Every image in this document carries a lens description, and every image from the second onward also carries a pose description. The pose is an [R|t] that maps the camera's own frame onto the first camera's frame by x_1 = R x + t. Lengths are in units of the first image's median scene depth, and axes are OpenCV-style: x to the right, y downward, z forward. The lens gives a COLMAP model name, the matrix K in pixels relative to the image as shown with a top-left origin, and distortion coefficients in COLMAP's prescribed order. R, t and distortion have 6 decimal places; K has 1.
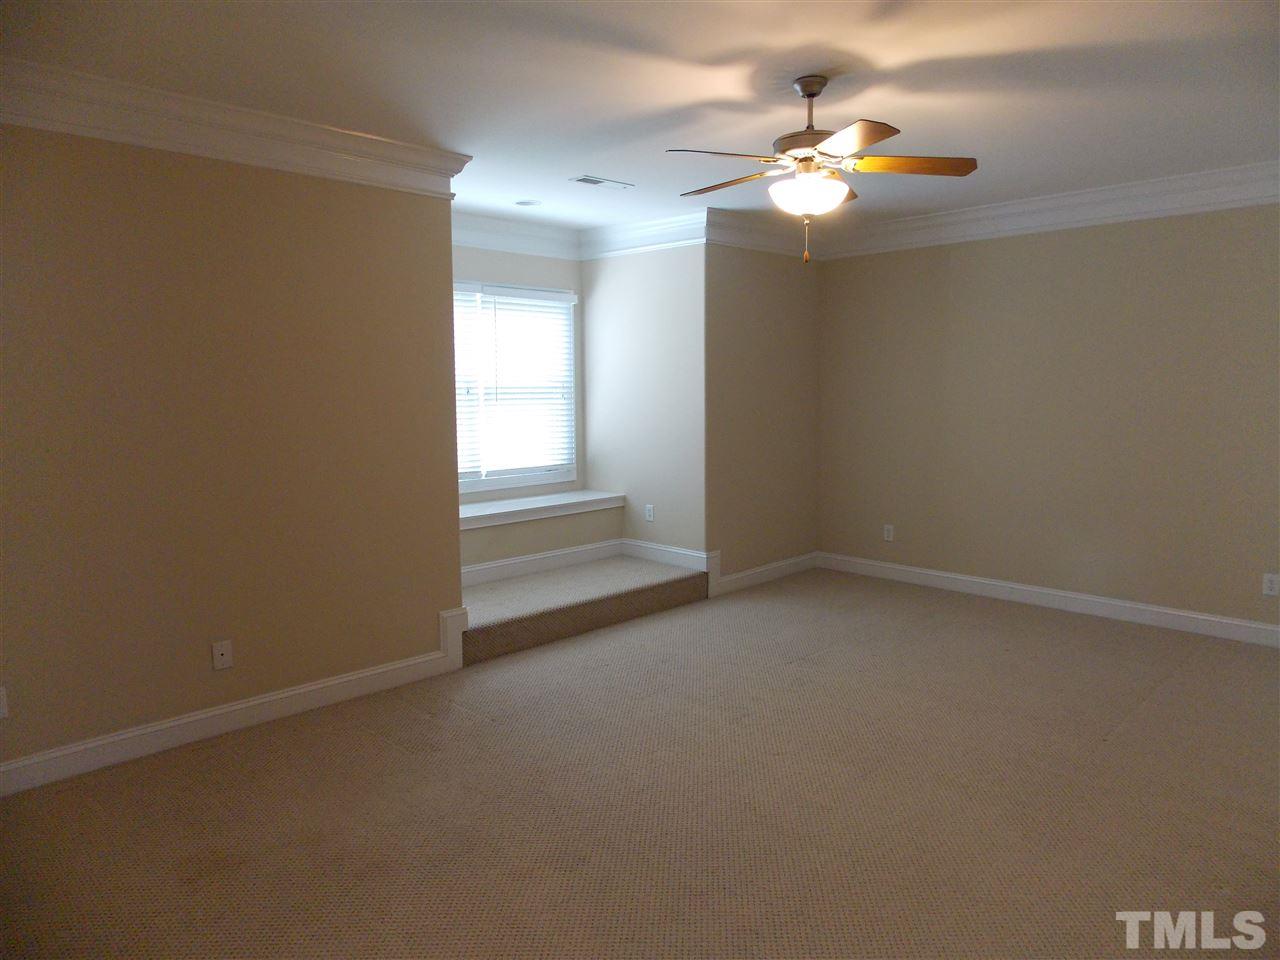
lens RADIAL K [[848.8, 0, 647.9], [0, 848.8, 481.7], [0, 0, 1]] dist [0.007794, -0.002549]
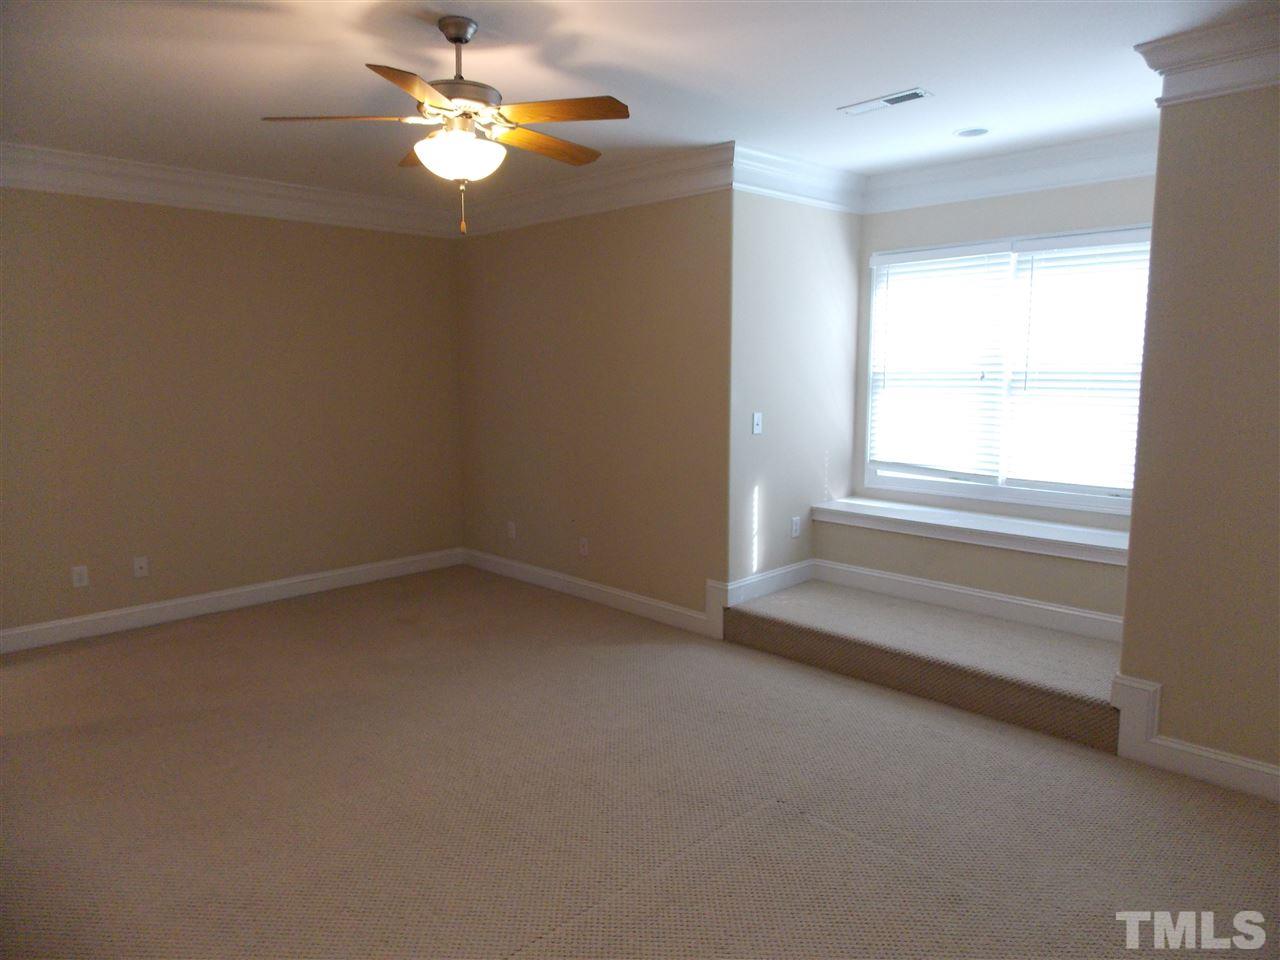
lens RADIAL K [[848.8, 0, 642.1], [0, 848.8, 471.4], [0, 0, 1]] dist [0.007794, -0.002549]
pose [[0.000679, 0.129976, -0.991517, 0.609833], [-0.115600, 0.984880, 0.129027, -0.083629], [0.993296, 0.114531, 0.015694, 0.668312]]
